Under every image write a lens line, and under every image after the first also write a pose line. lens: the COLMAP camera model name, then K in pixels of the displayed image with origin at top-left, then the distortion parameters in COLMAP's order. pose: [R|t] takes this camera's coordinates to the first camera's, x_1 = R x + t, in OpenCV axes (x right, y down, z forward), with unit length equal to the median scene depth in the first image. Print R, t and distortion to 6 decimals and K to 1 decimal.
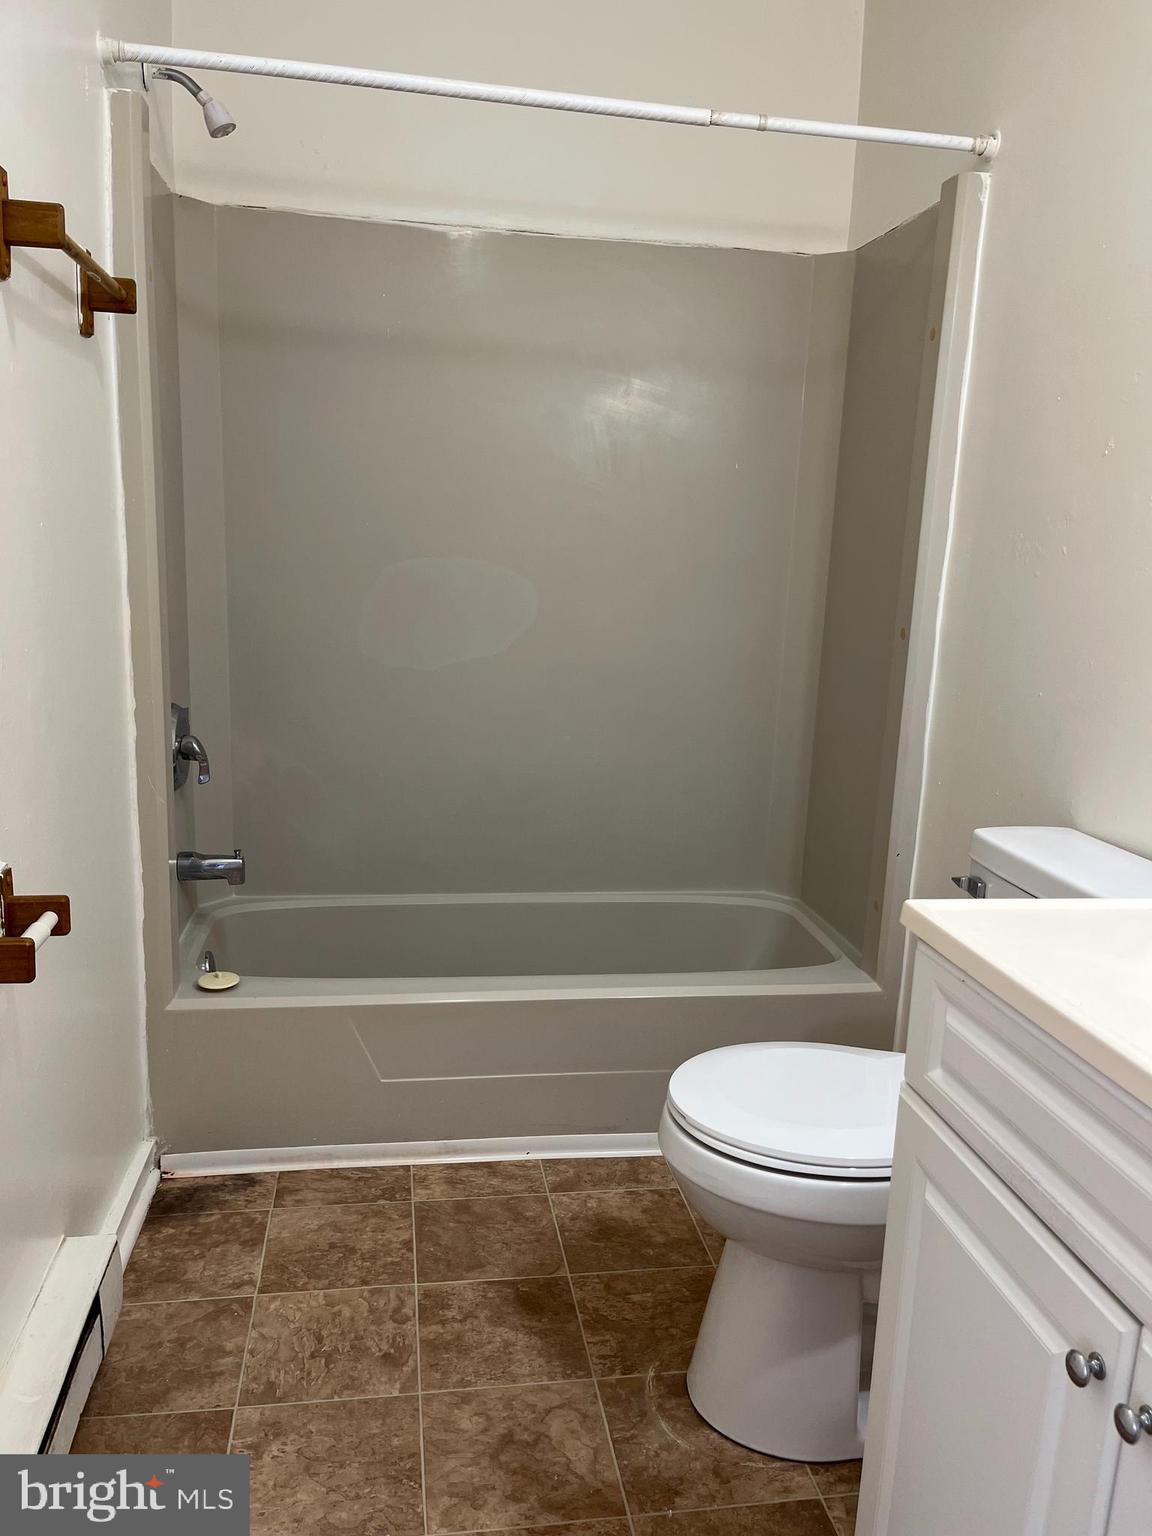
lens RADIAL K [[1165.3, 0, 576.0], [0, 1165.3, 768.0], [0, 0, 1]] dist [0.004741, 0.002154]
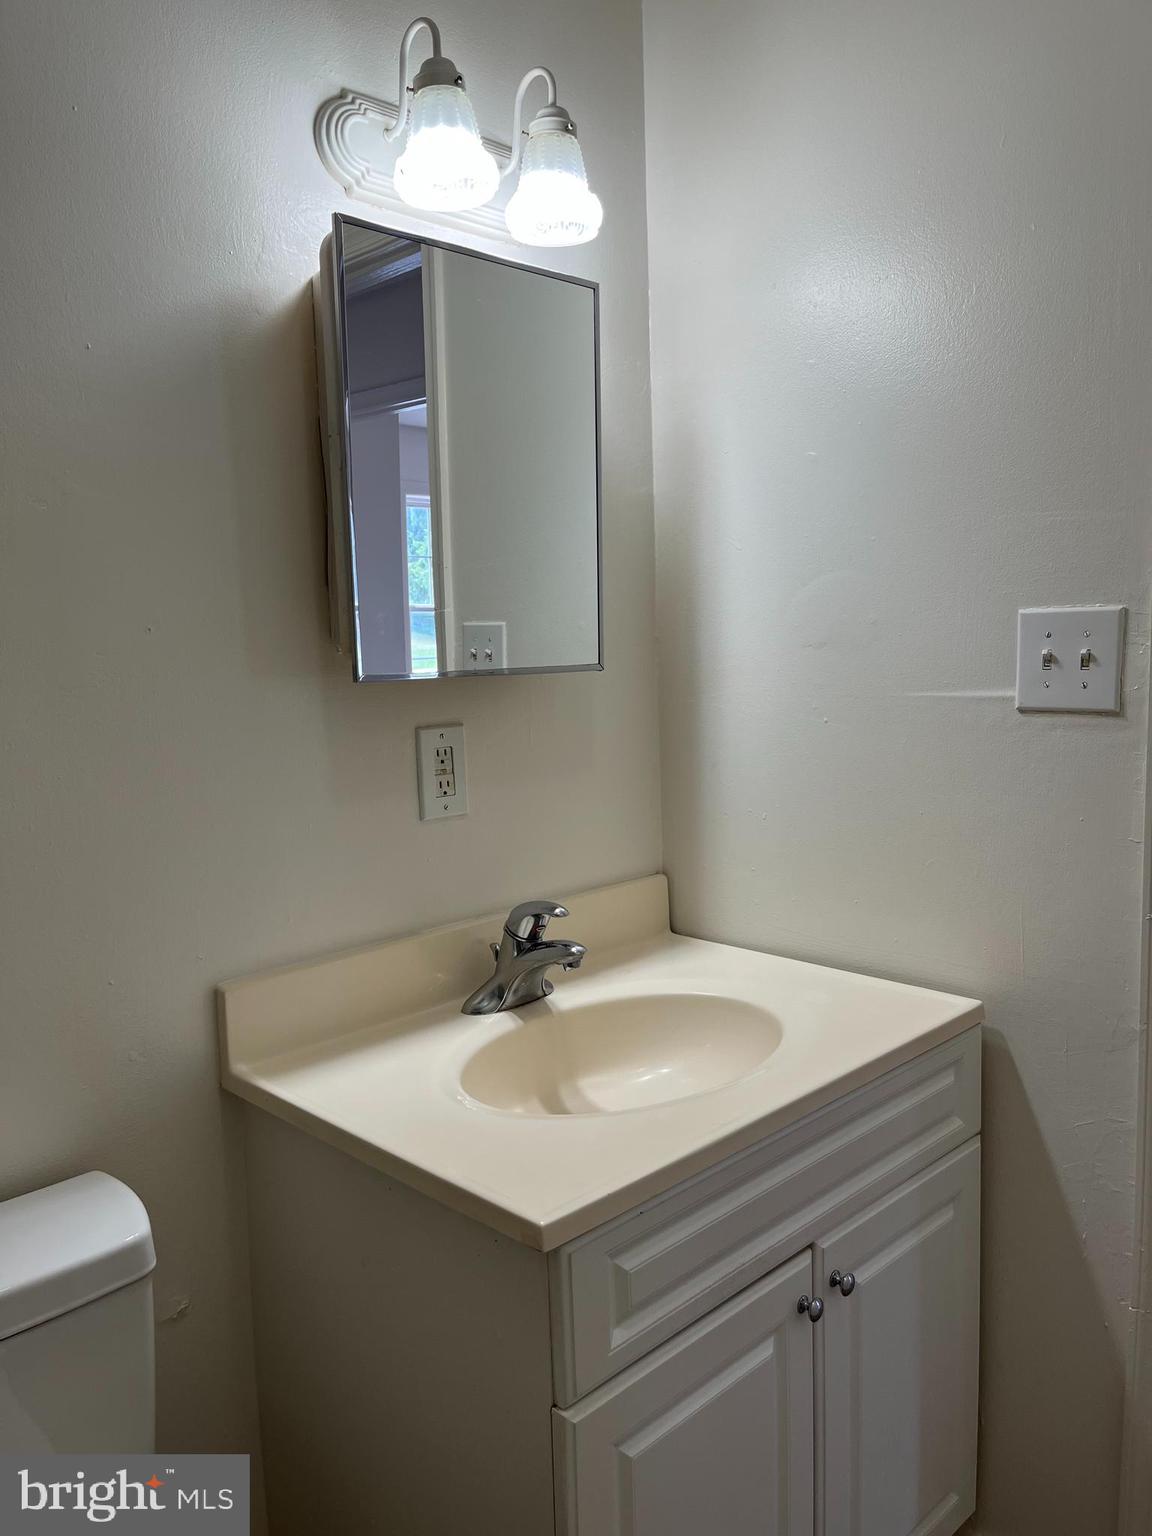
lens RADIAL K [[1165.3, 0, 576.0], [0, 1165.3, 768.0], [0, 0, 1]] dist [0.004741, 0.002154]
pose [[-0.577824, -0.120802, 0.807172, -0.445198], [0.154433, 0.954937, 0.253469, -0.496554], [-0.801417, 0.271115, -0.533129, 1.648463]]
